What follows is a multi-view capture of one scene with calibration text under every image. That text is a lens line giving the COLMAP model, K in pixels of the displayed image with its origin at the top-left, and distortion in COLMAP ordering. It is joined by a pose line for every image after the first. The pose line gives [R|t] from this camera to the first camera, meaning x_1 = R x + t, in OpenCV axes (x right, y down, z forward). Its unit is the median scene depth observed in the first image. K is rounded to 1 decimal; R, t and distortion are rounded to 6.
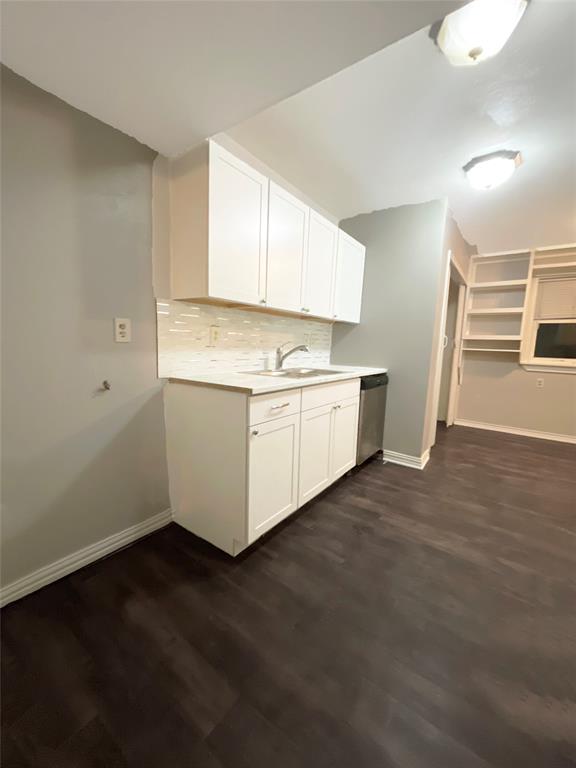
lens RADIAL K [[309.3, 0, 286.8], [0, 309.3, 383.1], [0, 0, 1]] dist [-0.005412, 0.001613]
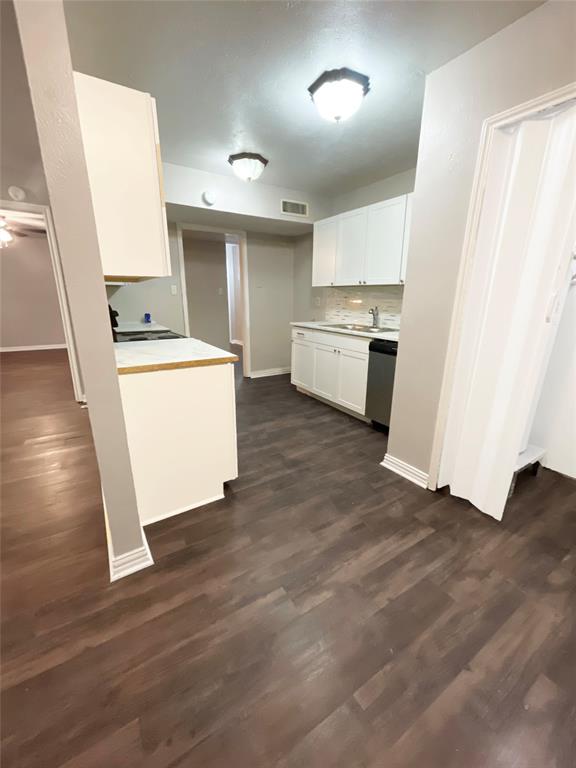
lens RADIAL K [[309.3, 0, 290.9], [0, 309.3, 383.0], [0, 0, 1]] dist [-0.005412, 0.001613]
pose [[-0.372770, 0.215177, -0.902630, 1.188898], [-0.140937, 0.948327, 0.284274, -0.122690], [0.917158, 0.233183, -0.323182, 0.969451]]
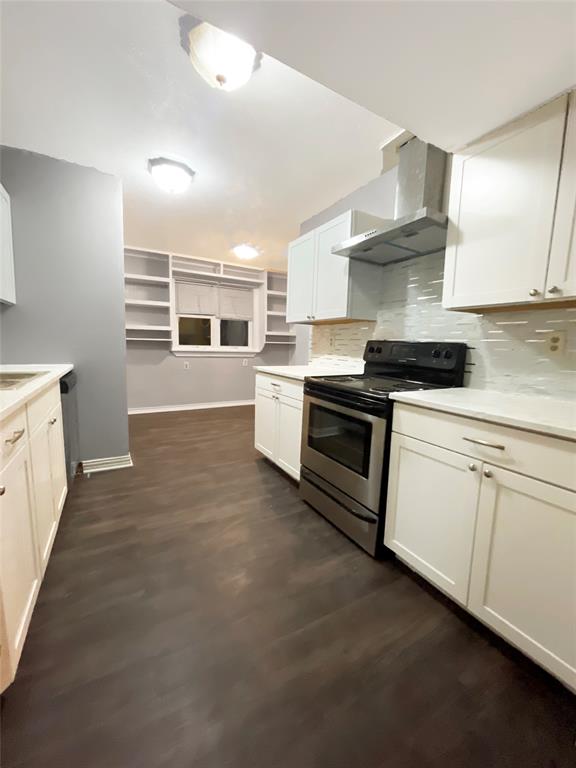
lens RADIAL K [[309.3, 0, 291.5], [0, 309.3, 385.1], [0, 0, 1]] dist [-0.005412, 0.001613]
pose [[0.412820, -0.141836, 0.899701, -0.182421], [0.101312, 0.988821, 0.109399, -0.022997], [-0.905160, 0.045989, 0.422575, 0.133998]]
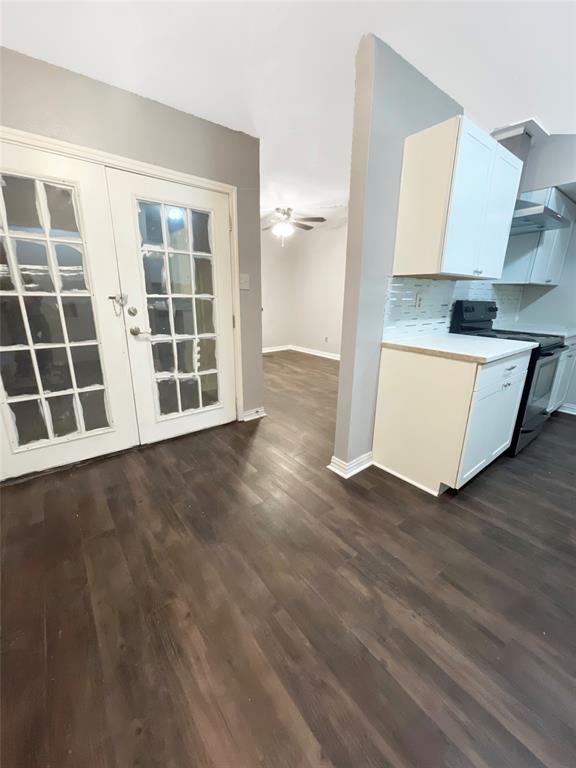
lens RADIAL K [[309.3, 0, 288.3], [0, 309.3, 381.6], [0, 0, 1]] dist [-0.005412, 0.001613]
pose [[-0.957983, -0.121602, 0.259771, 0.853902], [-0.008480, 0.917293, 0.398123, -0.157907], [-0.286698, 0.379193, -0.879782, 1.250560]]
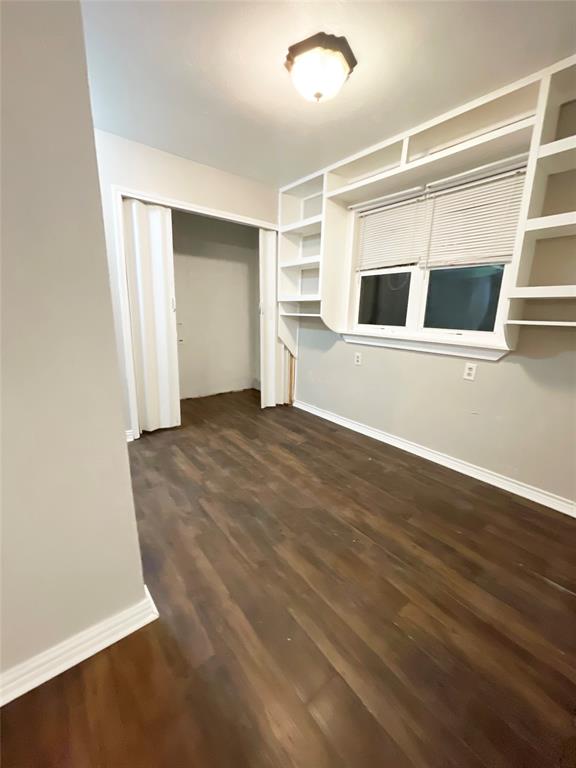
lens RADIAL K [[309.3, 0, 288.5], [0, 309.3, 382.6], [0, 0, 1]] dist [-0.005412, 0.001613]
pose [[0.961199, 0.051393, -0.271026, 1.192171], [-0.025166, 0.994732, 0.099372, -0.018561], [0.274705, -0.088695, 0.957429, 0.324648]]
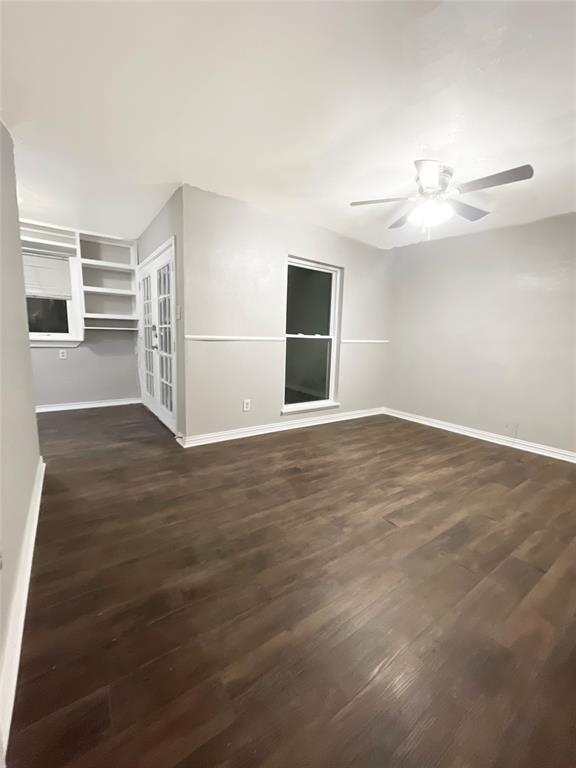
lens RADIAL K [[309.3, 0, 287.5], [0, 309.3, 370.7], [0, 0, 1]] dist [-0.005412, 0.001613]
pose [[0.309170, -0.137174, 0.941062, 0.383613], [0.102946, 0.988555, 0.110275, 0.043050], [-0.945419, 0.062785, 0.319753, -0.255531]]
